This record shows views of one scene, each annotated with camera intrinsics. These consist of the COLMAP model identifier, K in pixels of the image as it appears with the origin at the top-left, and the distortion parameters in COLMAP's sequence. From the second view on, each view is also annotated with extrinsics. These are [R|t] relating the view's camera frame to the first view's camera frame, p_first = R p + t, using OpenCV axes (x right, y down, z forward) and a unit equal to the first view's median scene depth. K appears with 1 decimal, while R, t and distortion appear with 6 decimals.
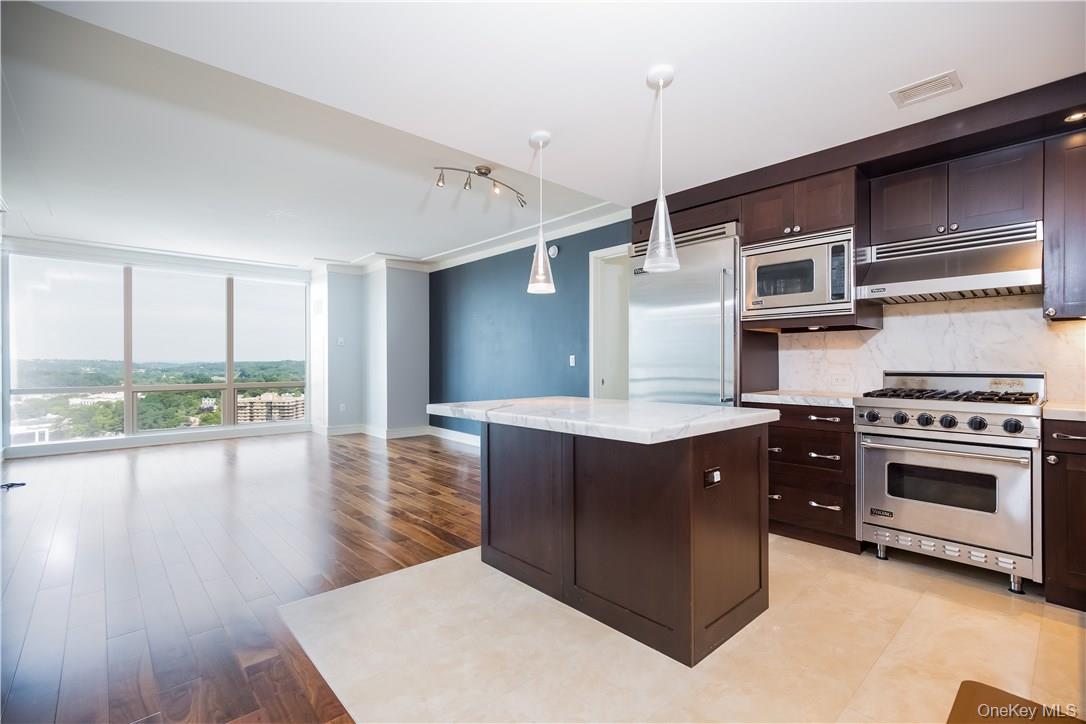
lens RADIAL K [[499.5, 0, 541.3], [0, 499.5, 362.7], [0, 0, 1]] dist [0.002560, -0.000280]
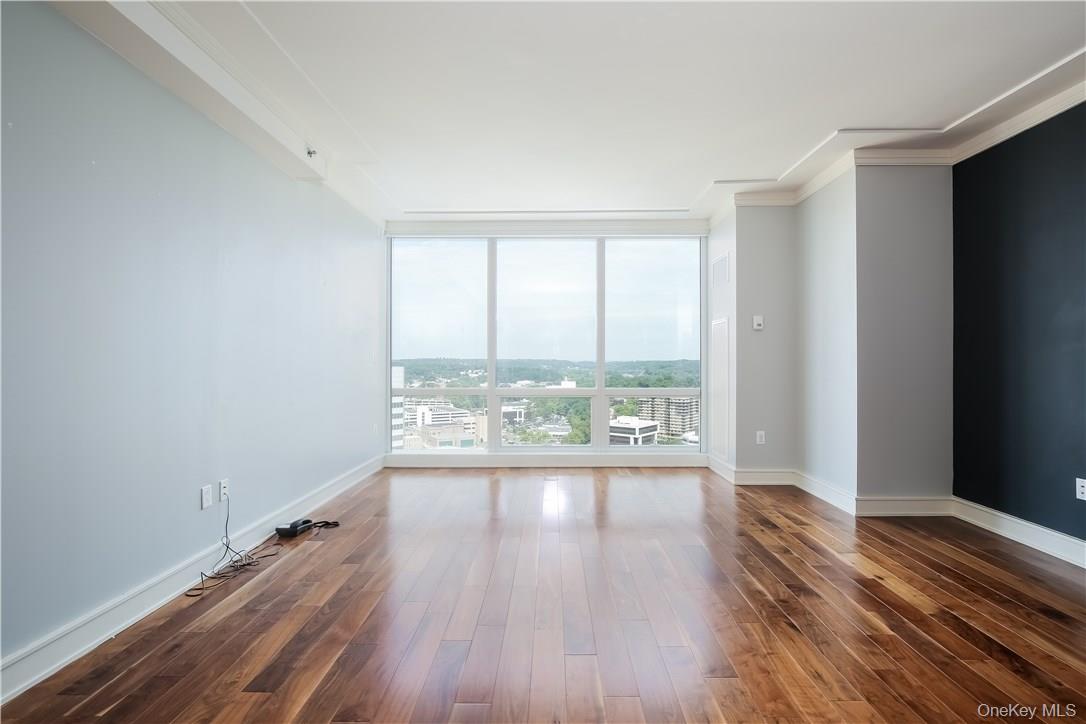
lens RADIAL K [[499.5, 0, 544.9], [0, 499.5, 361.2], [0, 0, 1]] dist [0.002560, -0.000280]
pose [[0.738104, 0.000136, -0.674687, -0.170708], [-0.001125, 0.999999, -0.001029, 0.001989], [0.674686, 0.001519, 0.738103, 0.359214]]
